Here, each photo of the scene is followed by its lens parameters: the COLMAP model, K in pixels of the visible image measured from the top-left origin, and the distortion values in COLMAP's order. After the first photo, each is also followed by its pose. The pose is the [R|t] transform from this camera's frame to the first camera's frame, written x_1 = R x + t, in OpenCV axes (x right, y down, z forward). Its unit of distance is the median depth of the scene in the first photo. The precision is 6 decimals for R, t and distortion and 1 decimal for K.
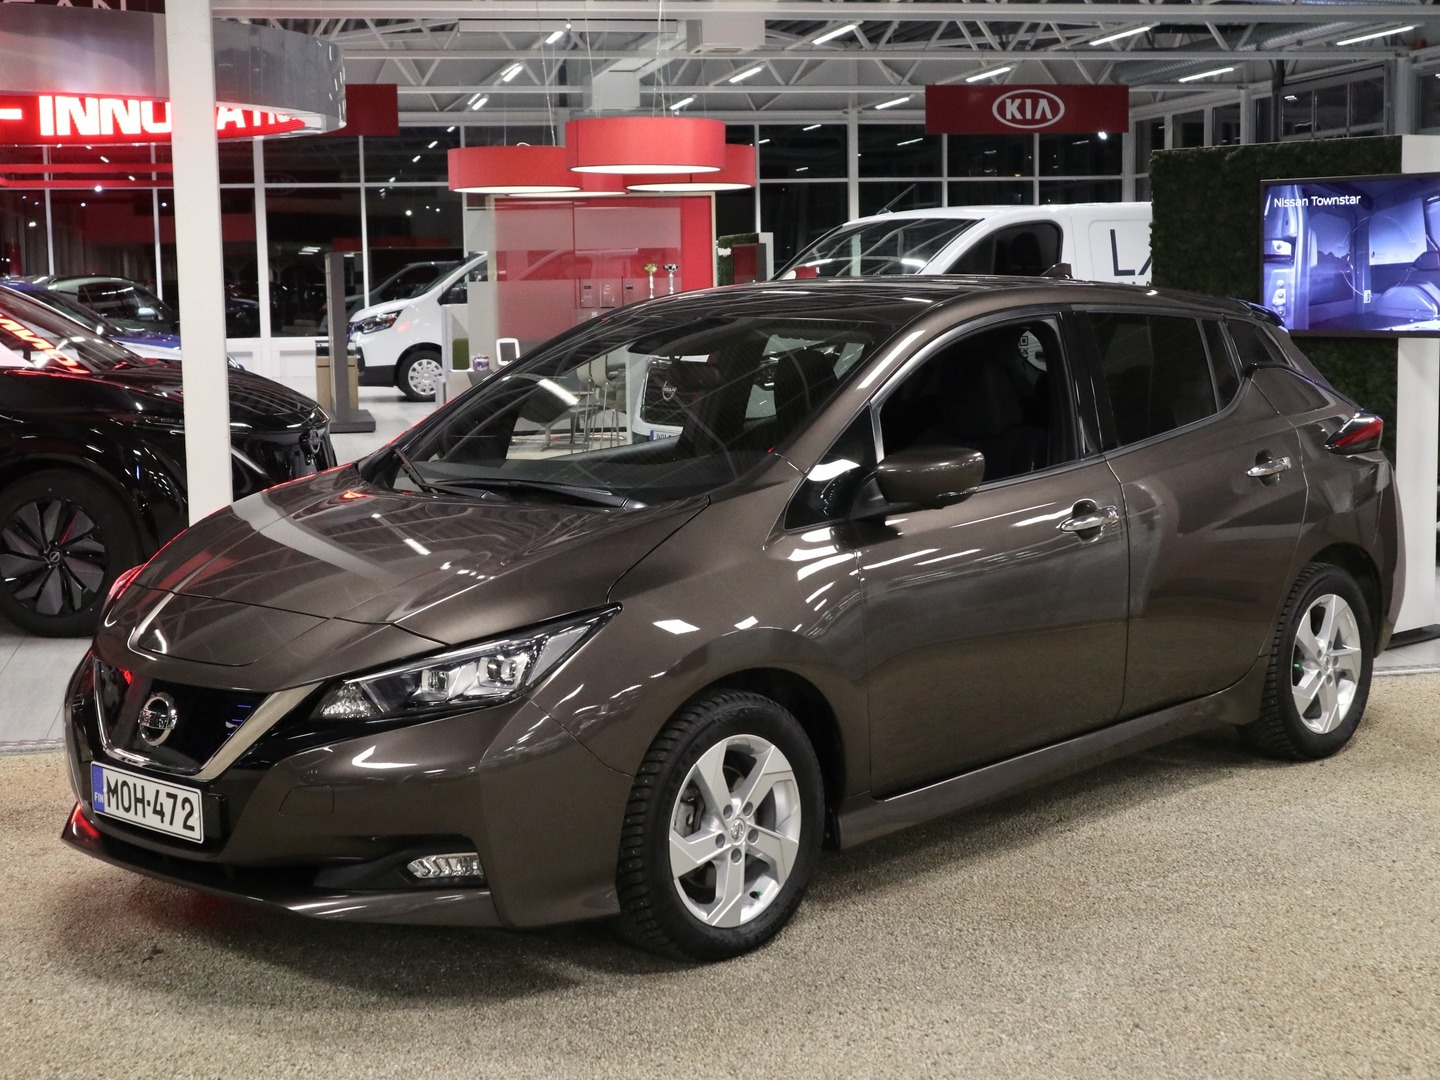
lens RADIAL K [[2164.0, 0, 720.0], [0, 2164.0, 540.0], [0, 0, 1]] dist [-0.007599, 0.102685]
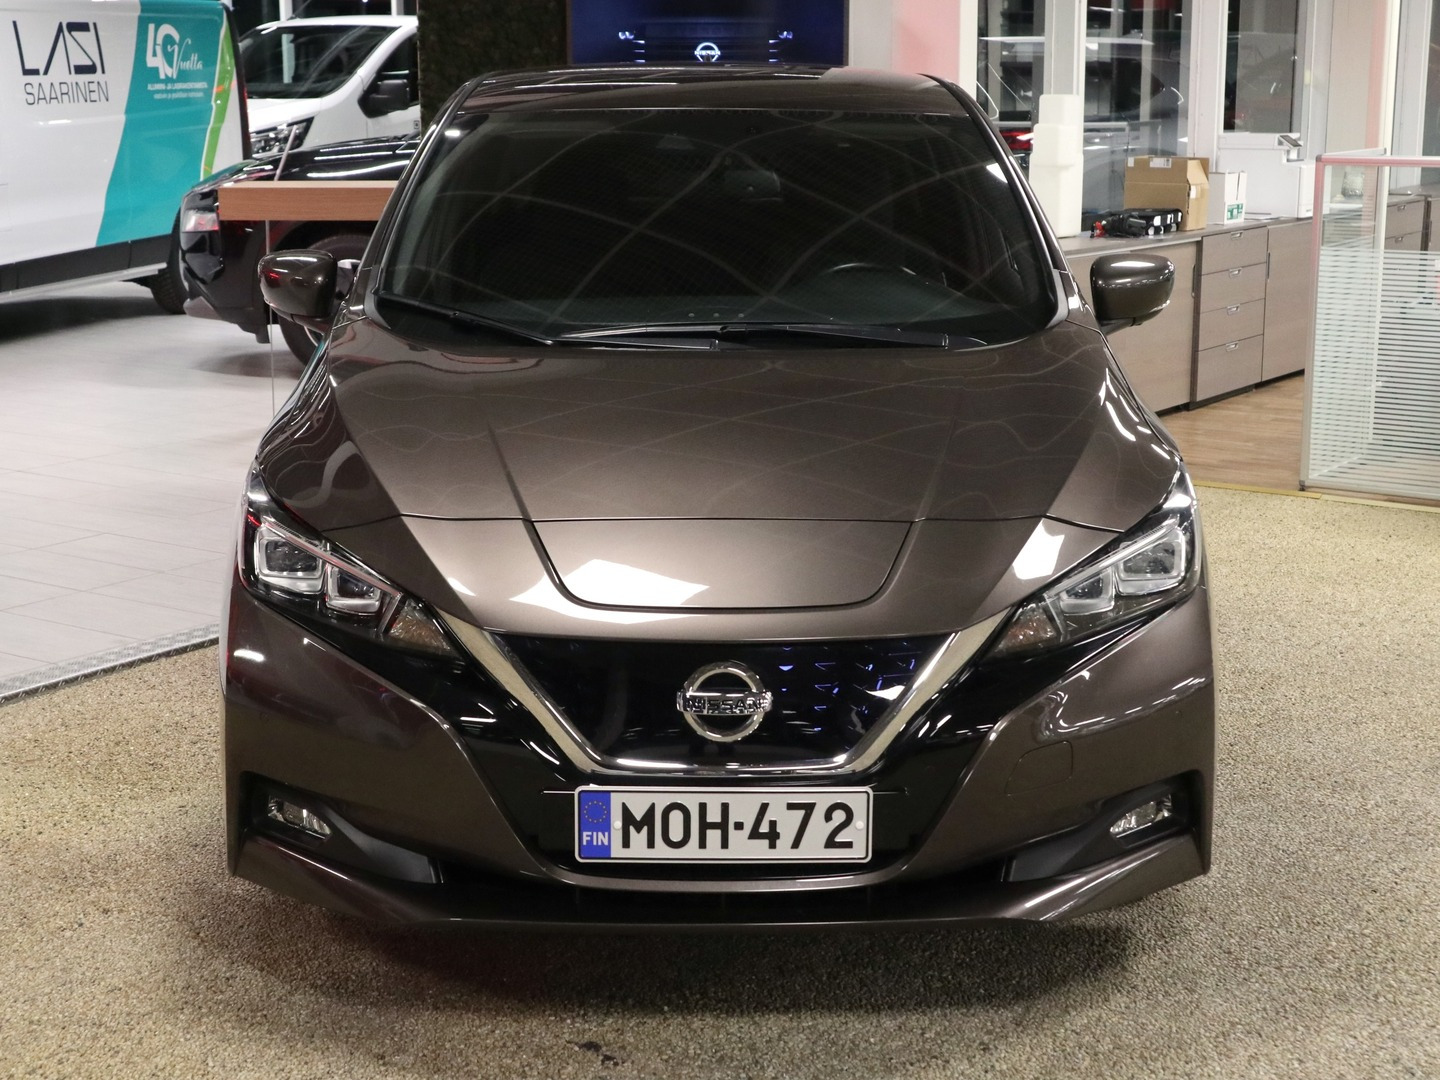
lens RADIAL K [[2164.0, 0, 720.0], [0, 2164.0, 540.0], [0, 0, 1]] dist [-0.007599, 0.102685]
pose [[0.724250, -0.125911, 0.677944, -0.704287], [0.069065, 0.991489, 0.110361, -0.040728], [-0.686069, -0.033107, 0.726782, 0.511153]]
